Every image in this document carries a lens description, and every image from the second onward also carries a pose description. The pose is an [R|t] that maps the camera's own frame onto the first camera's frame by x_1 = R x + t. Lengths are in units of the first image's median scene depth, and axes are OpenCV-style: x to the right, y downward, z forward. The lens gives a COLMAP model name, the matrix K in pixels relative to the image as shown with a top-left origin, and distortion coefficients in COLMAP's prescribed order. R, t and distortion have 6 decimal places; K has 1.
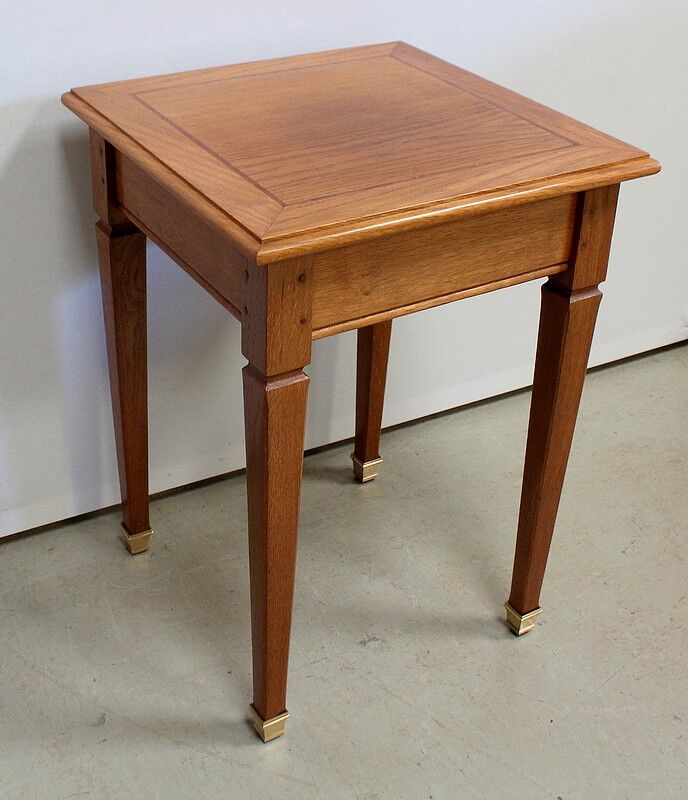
lens RADIAL K [[1264.8, 0, 344.0], [0, 1264.8, 400.0], [0, 0, 1]] dist [-0.071435, -0.058456]
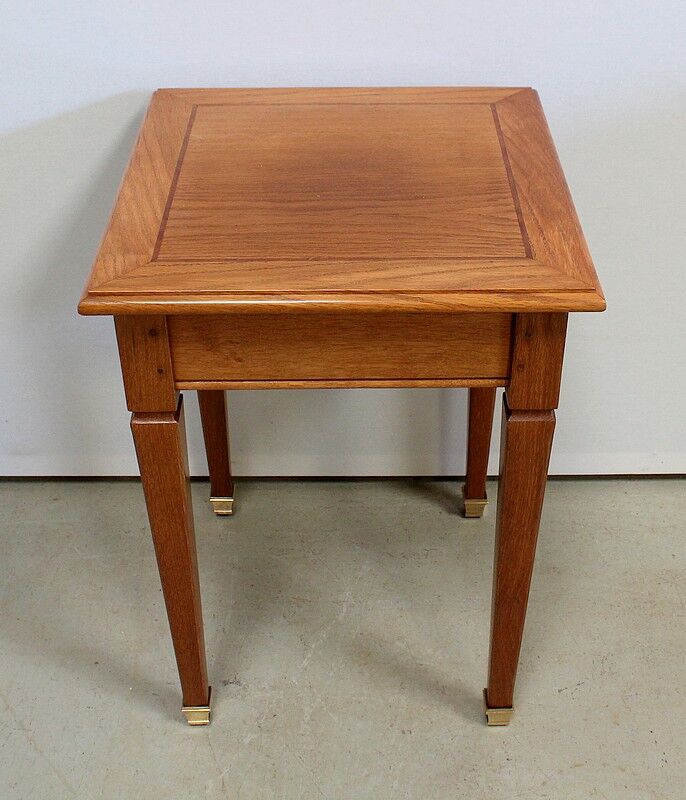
lens RADIAL K [[1264.8, 0, 343.0], [0, 1264.8, 400.0], [0, 0, 1]] dist [-0.071435, -0.058456]
pose [[0.839967, 0.288056, -0.459868, 0.523970], [-0.247562, 0.957560, 0.147623, -0.208928], [0.482875, -0.010152, 0.875631, 0.151467]]
